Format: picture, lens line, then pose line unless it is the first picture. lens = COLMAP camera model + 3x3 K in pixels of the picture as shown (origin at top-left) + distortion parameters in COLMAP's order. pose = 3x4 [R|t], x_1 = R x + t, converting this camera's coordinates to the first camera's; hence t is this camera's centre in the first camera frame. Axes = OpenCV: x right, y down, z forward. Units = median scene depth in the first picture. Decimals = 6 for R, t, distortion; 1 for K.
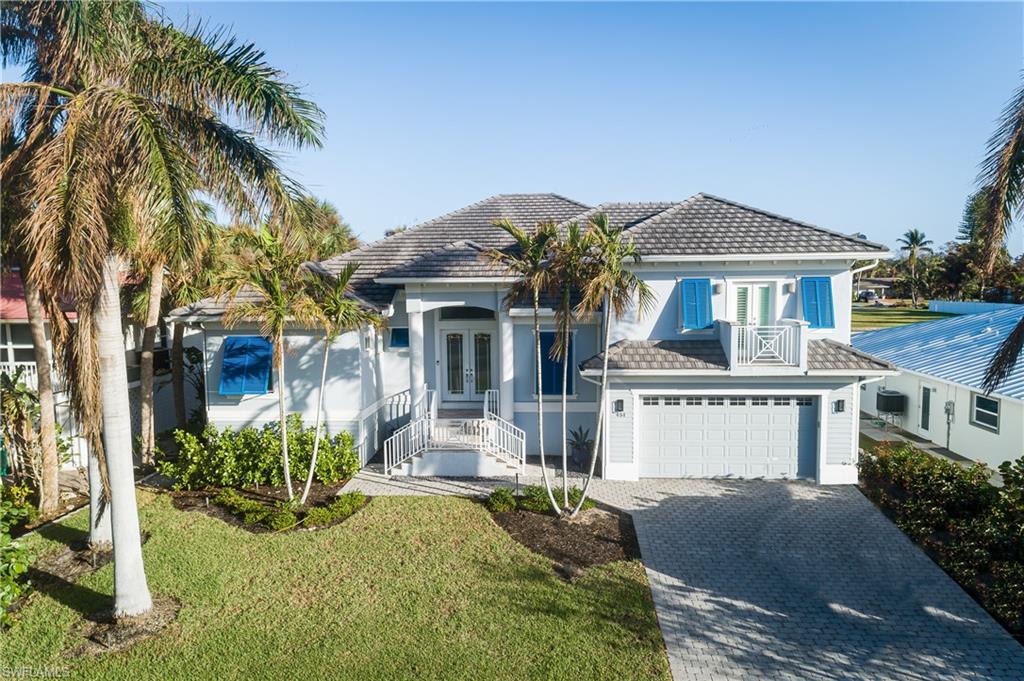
lens RADIAL K [[708.1, 0, 514.0], [0, 708.1, 340.2], [0, 0, 1]] dist [-0.031617, -0.000990]
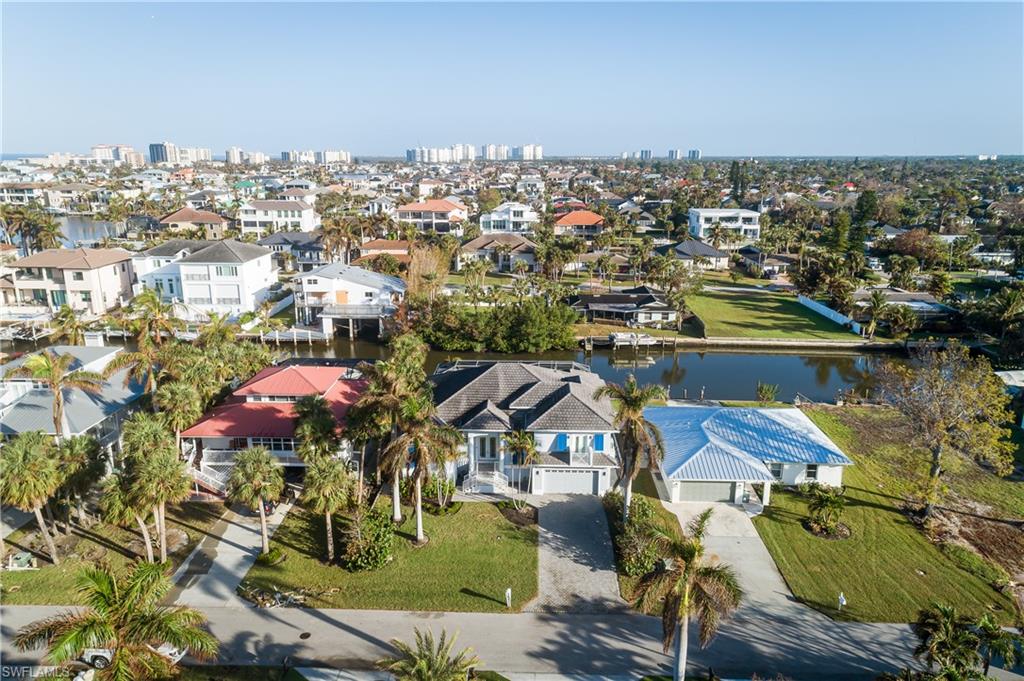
lens RADIAL K [[708.1, 0, 510.8], [0, 708.1, 340.8], [0, 0, 1]] dist [-0.031617, -0.000990]
pose [[0.999469, 0.005631, 0.032081, -0.080312], [-0.010357, 0.988768, 0.149102, -1.003134], [-0.030881, -0.149355, 0.988301, -2.137901]]
